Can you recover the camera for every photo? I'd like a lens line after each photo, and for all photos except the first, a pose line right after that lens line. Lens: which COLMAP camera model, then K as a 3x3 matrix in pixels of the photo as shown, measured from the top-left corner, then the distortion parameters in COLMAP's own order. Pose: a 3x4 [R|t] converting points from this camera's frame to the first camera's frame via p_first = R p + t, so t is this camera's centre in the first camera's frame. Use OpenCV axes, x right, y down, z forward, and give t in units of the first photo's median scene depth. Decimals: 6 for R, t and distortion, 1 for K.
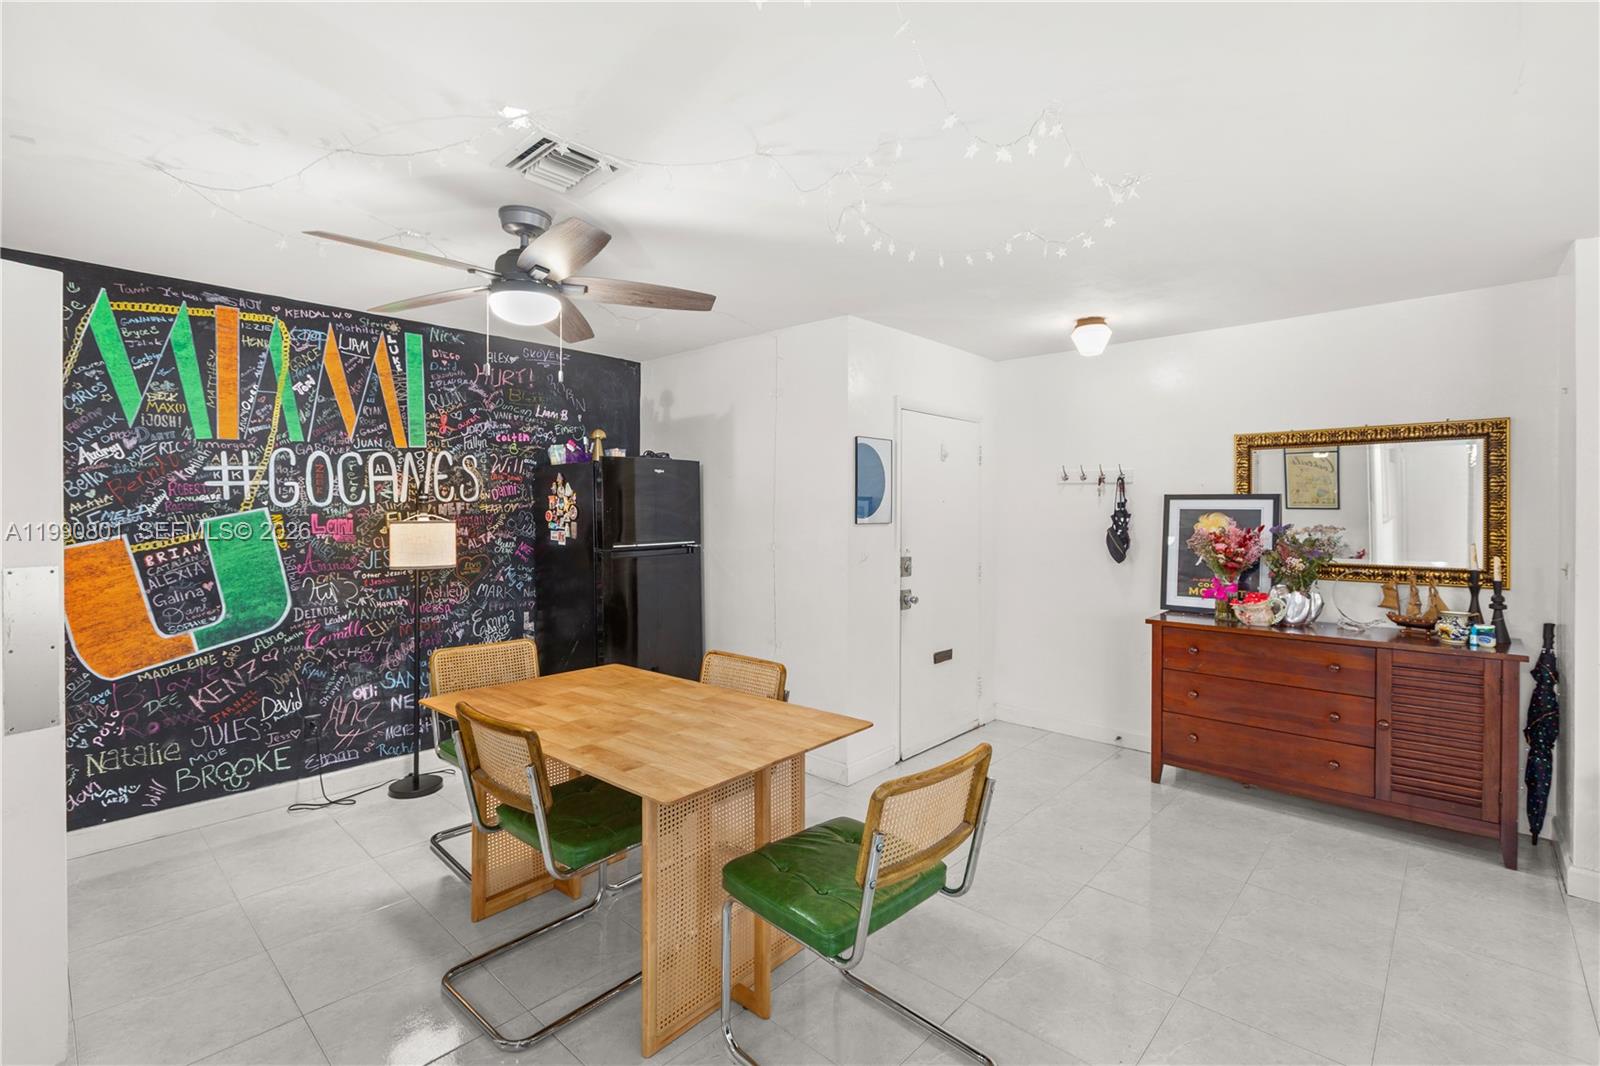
lens RADIAL K [[717.6, 0, 805.1], [0, 717.6, 511.9], [0, 0, 1]] dist [0.000356, -0.000001]
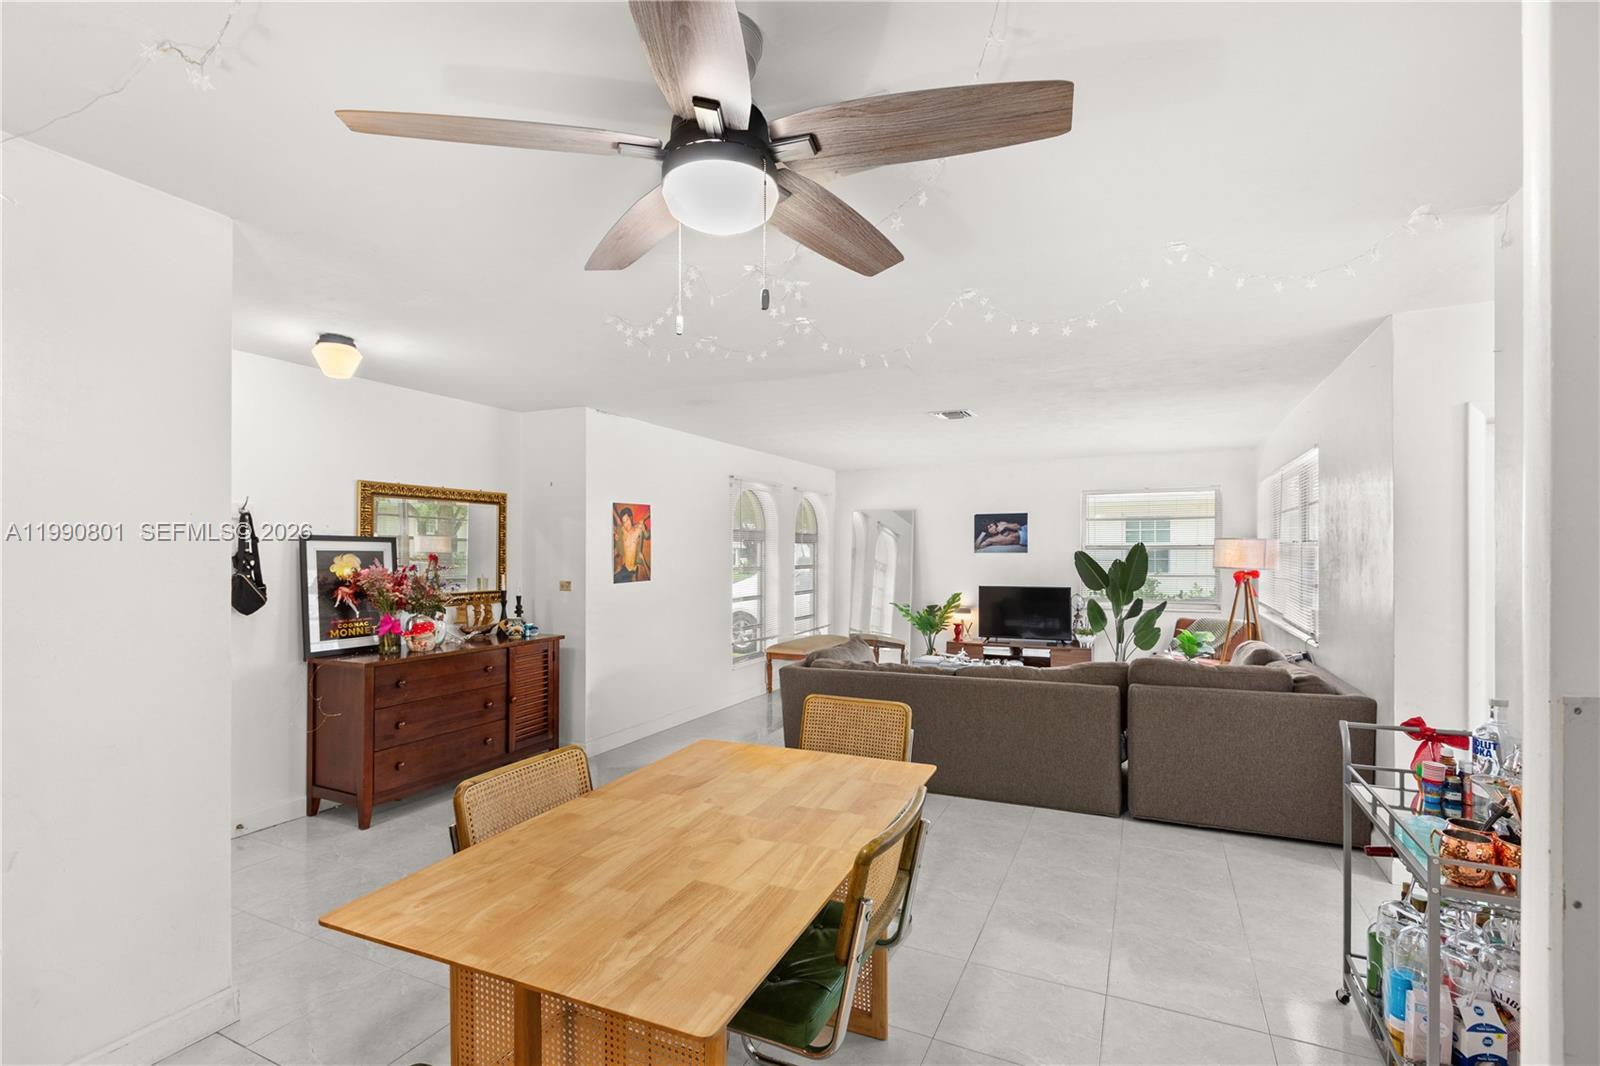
lens RADIAL K [[725.7, 0, 800.0], [0, 725.7, 548.0], [0, 0, 1]] dist [0.000234, 0.000022]
pose [[-0.284988, 0.002459, 0.958528, -0.625831], [-0.002507, 0.999991, -0.003310, -0.006099], [-0.958528, -0.003347, -0.284979, 0.702148]]
